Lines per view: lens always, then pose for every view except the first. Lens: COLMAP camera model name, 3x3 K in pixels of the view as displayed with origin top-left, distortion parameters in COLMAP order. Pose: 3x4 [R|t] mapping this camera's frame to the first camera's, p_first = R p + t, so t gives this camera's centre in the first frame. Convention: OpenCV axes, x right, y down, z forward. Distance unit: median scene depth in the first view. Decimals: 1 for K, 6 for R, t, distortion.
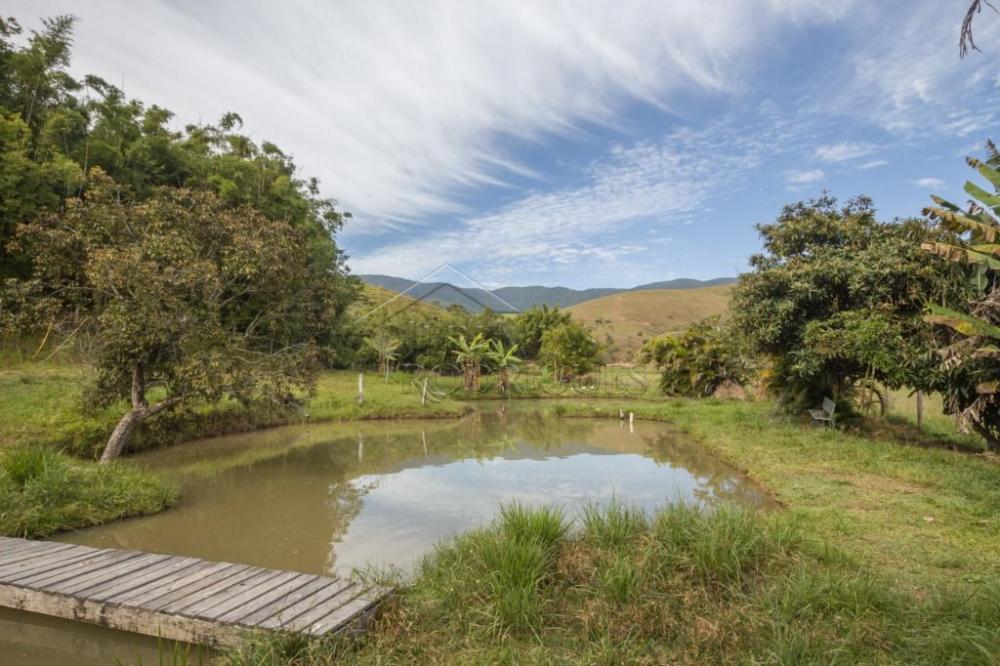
lens RADIAL K [[472.1, 0, 500.8], [0, 472.1, 333.5], [0, 0, 1]] dist [-0.016433, 0.000982]
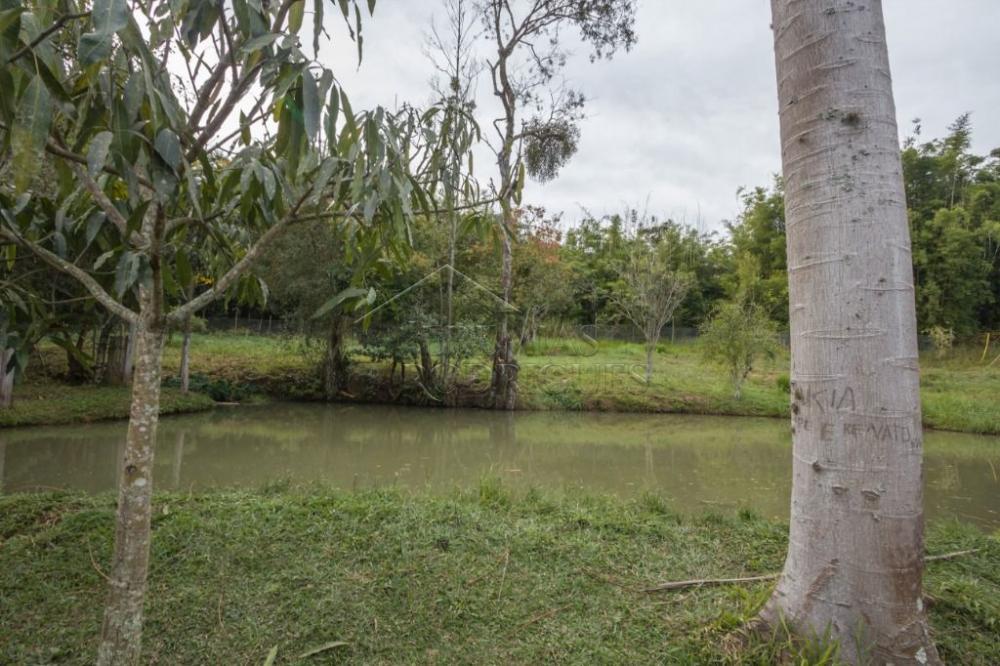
lens RADIAL K [[472.1, 0, 499.4], [0, 472.1, 330.3], [0, 0, 1]] dist [-0.016433, 0.000982]
pose [[0.124547, -0.072564, -0.989557, 0.171942], [0.040446, 0.996865, -0.068009, -0.012095], [0.991389, -0.031553, 0.127091, -0.494897]]
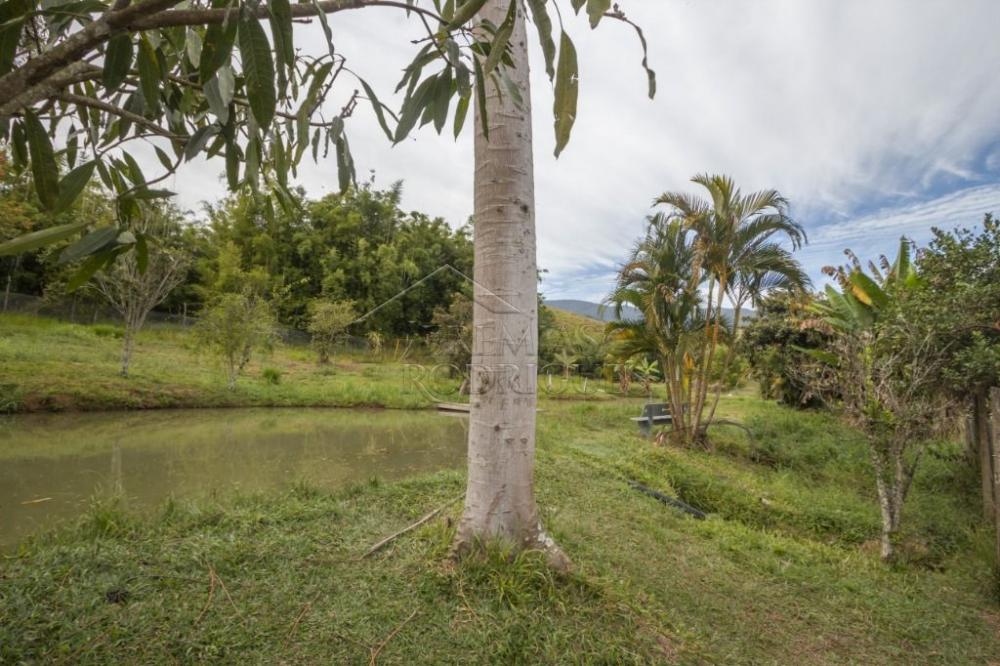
lens RADIAL K [[472.1, 0, 499.5], [0, 472.1, 330.8], [0, 0, 1]] dist [-0.016433, 0.000982]
pose [[0.916885, -0.001850, -0.399147, 0.167194], [-0.012622, 0.999355, -0.033625, -0.012303], [0.398952, 0.035869, 0.916270, -0.504740]]
